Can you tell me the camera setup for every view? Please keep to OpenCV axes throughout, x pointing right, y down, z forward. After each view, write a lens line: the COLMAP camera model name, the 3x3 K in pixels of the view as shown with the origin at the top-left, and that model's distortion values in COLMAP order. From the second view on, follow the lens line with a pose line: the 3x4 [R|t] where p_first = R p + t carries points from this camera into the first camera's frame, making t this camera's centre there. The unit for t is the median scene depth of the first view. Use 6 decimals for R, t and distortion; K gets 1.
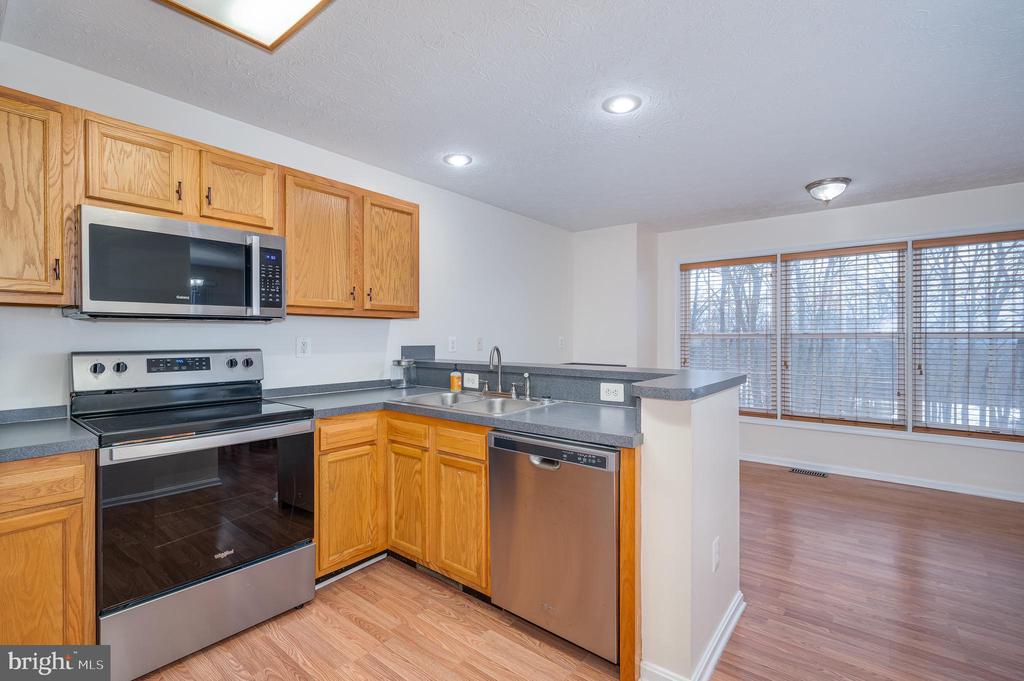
lens RADIAL K [[443.2, 0, 529.9], [0, 443.2, 340.4], [0, 0, 1]] dist [0.001353, 0.000323]
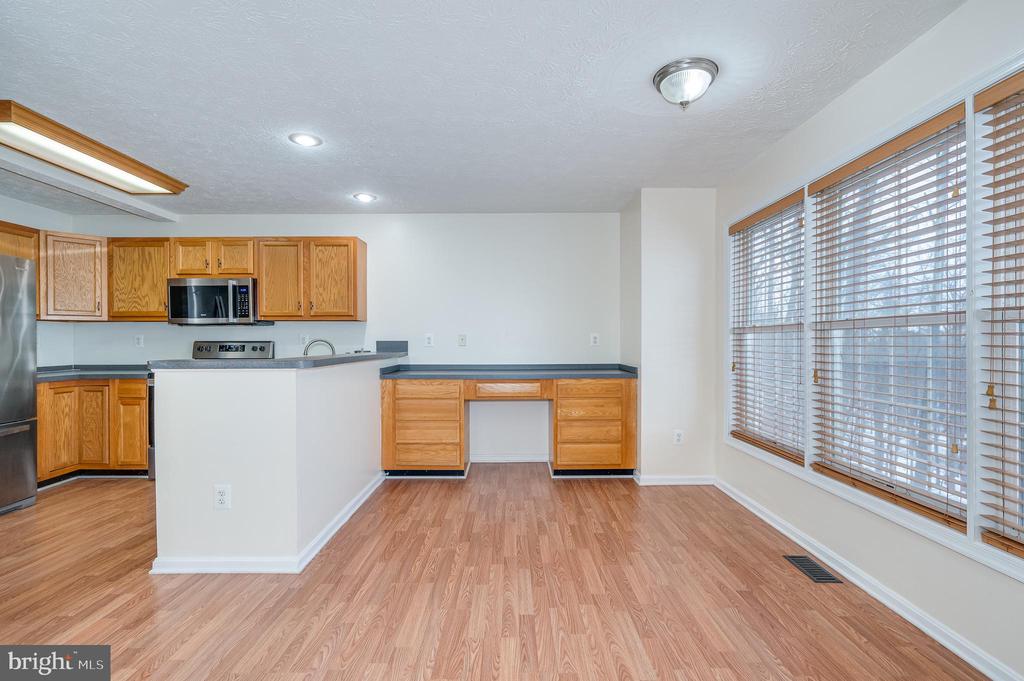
lens RADIAL K [[466.3, 0, 514.9], [0, 466.3, 346.7], [0, 0, 1]] dist [0.001551, 0.000088]
pose [[0.633994, 0.005698, -0.773317, 1.476874], [-0.003696, 0.999984, 0.004338, 0.030458], [0.773330, 0.000108, 0.634004, 0.593216]]
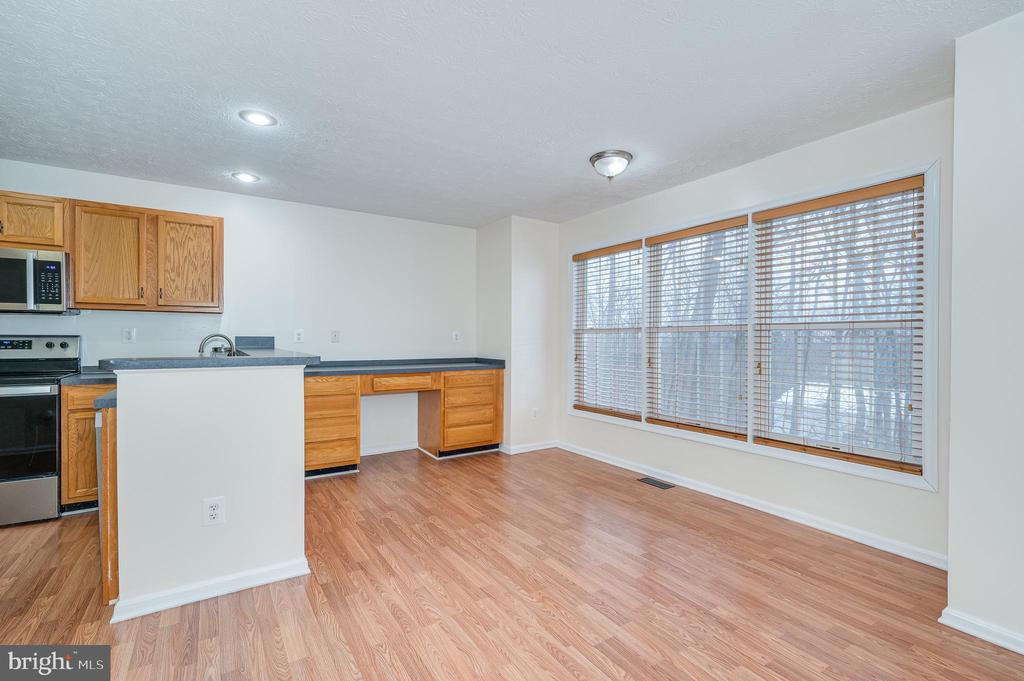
lens RADIAL K [[450.5, 0, 517.9], [0, 450.5, 344.7], [0, 0, 1]] dist [0.000149, 0.000701]
pose [[0.951805, 0.006799, -0.306627, 1.120798], [-0.005925, 0.999975, 0.003783, 0.035181], [0.306646, -0.001784, 0.951822, 0.105447]]
